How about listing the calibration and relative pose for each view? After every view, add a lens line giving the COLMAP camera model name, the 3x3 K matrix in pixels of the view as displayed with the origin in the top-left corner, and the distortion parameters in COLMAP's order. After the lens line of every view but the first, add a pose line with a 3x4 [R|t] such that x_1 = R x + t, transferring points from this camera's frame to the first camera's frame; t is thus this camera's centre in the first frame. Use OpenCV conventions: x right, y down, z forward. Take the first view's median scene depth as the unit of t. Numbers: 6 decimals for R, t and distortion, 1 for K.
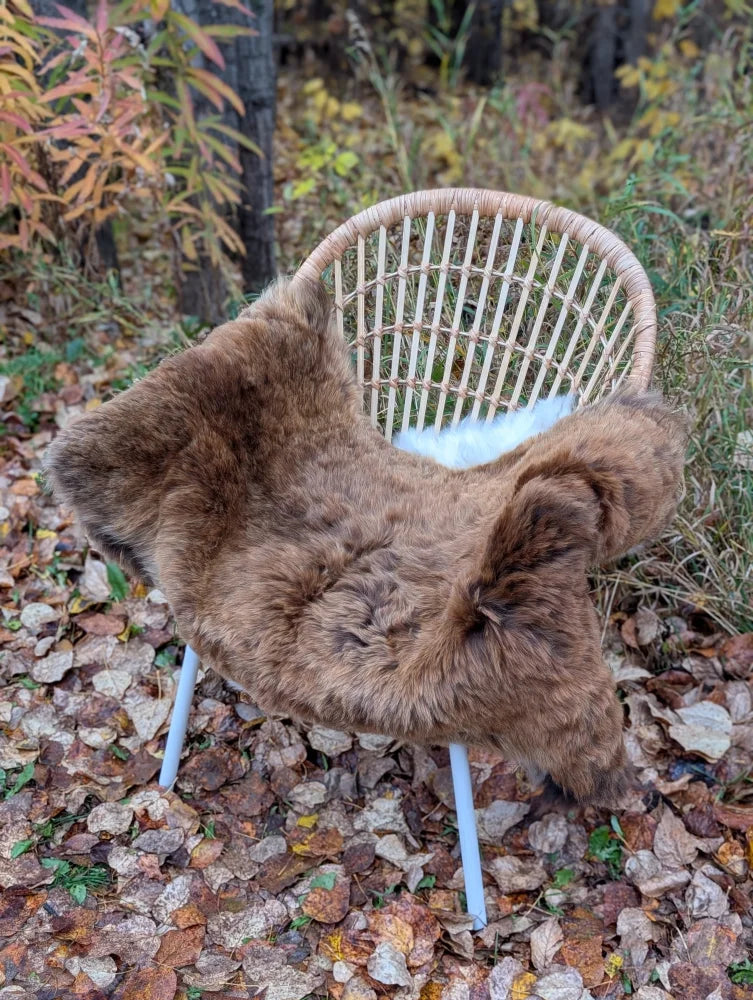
lens RADIAL K [[1453.5, 0, 343.9], [0, 1453.5, 497.0], [0, 0, 1]] dist [0.042601, 0.000000]
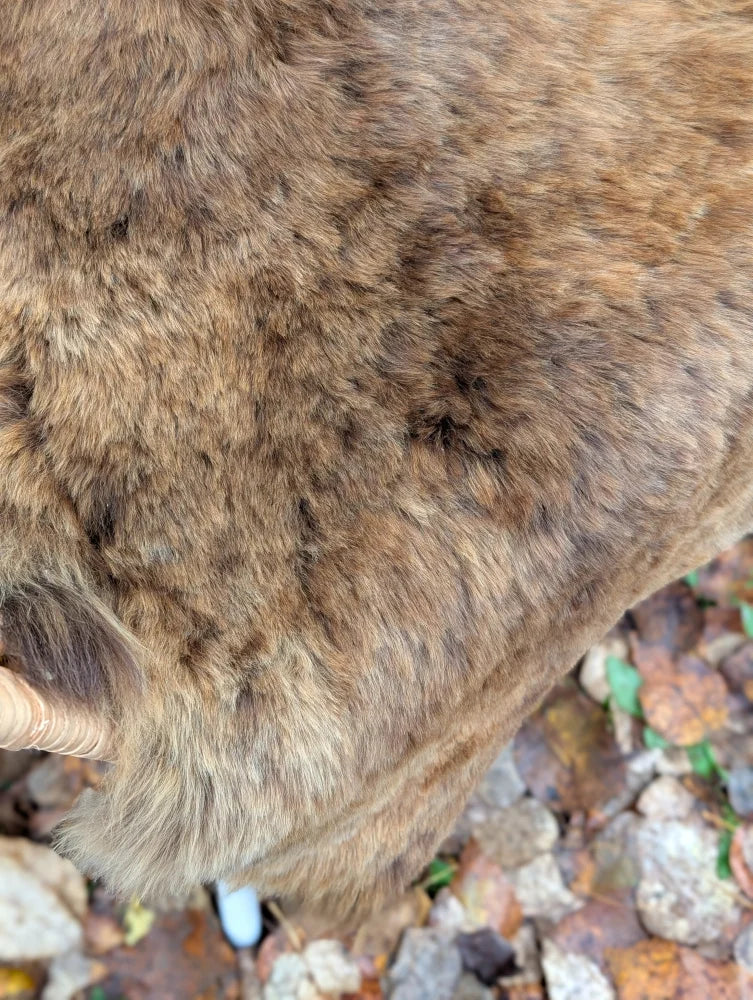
lens RADIAL K [[1453.5, 0, 384.4], [0, 1453.5, 478.7], [0, 0, 1]] dist [0.042601, 0.000000]
pose [[0.322952, -0.884728, 0.336092, -0.143985], [0.560237, 0.464930, 0.685547, -0.161046], [-0.762782, -0.033108, 0.645808, 0.719048]]
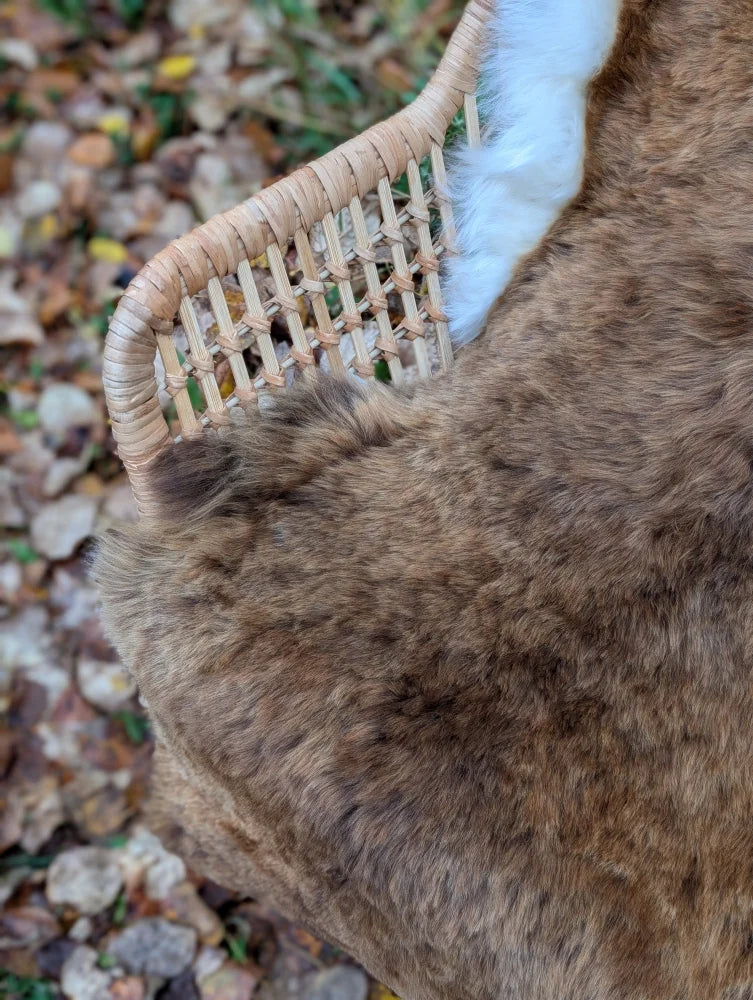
lens RADIAL K [[1453.5, 0, 341.6], [0, 1453.5, 478.2], [0, 0, 1]] dist [0.042601, 0.000000]
pose [[0.976077, 0.152271, -0.155201, 0.009305], [-0.085919, 0.925843, 0.368012, -0.161975], [0.199729, -0.345873, 0.916777, 0.543318]]
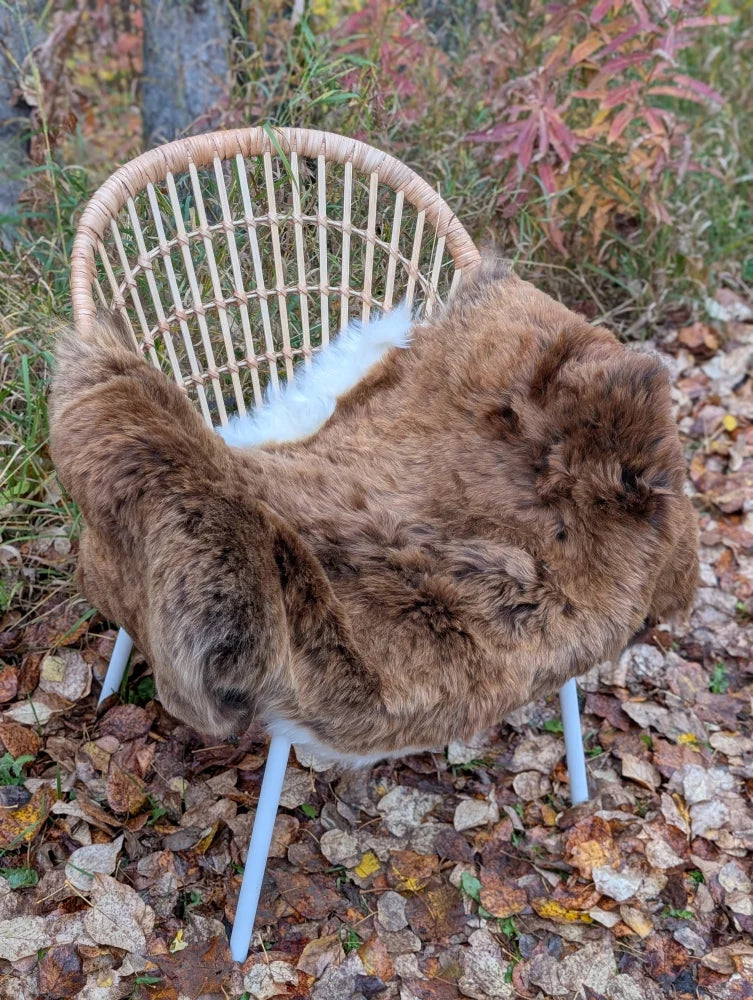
lens RADIAL K [[1453.5, 0, 367.6], [0, 1453.5, 493.8], [0, 0, 1]] dist [0.042601, 0.000000]
pose [[0.476757, -0.475107, 0.739578, -0.591535], [0.421191, 0.861950, 0.282205, -0.229085], [-0.771557, 0.176960, 0.611052, 0.434841]]
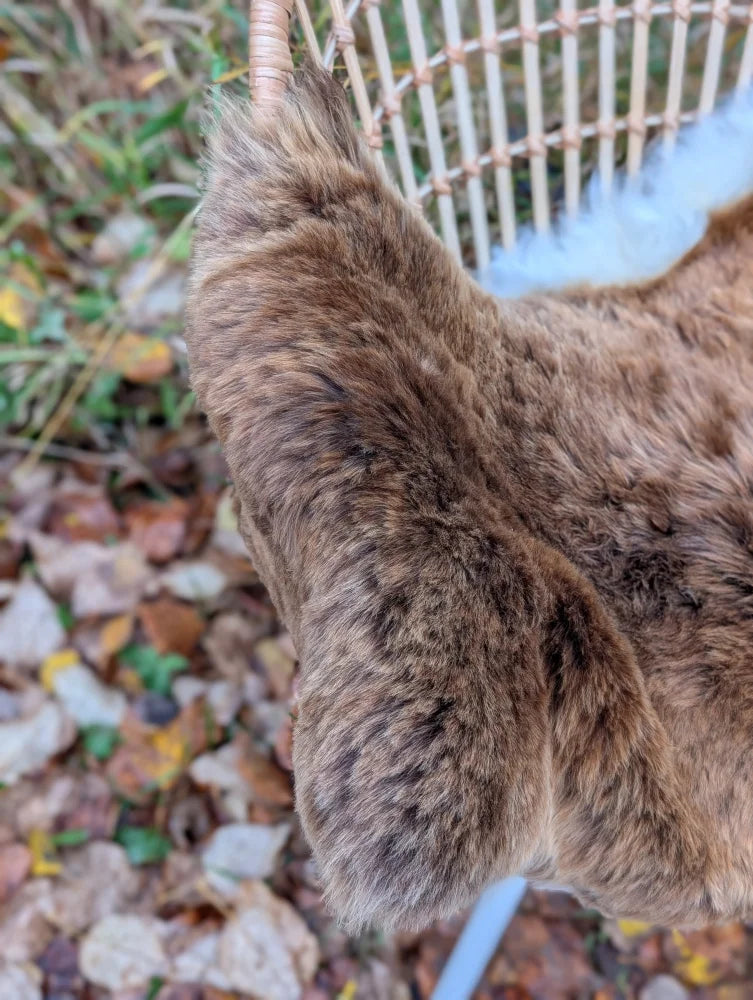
lens RADIAL K [[1453.5, 0, 340.0], [0, 1453.5, 511.5], [0, 0, 1]] dist [0.042601, 0.000000]
pose [[0.675929, -0.593456, 0.436956, -0.278885], [0.395182, 0.792331, 0.464804, -0.243954], [-0.622054, -0.141497, 0.770082, 0.660650]]
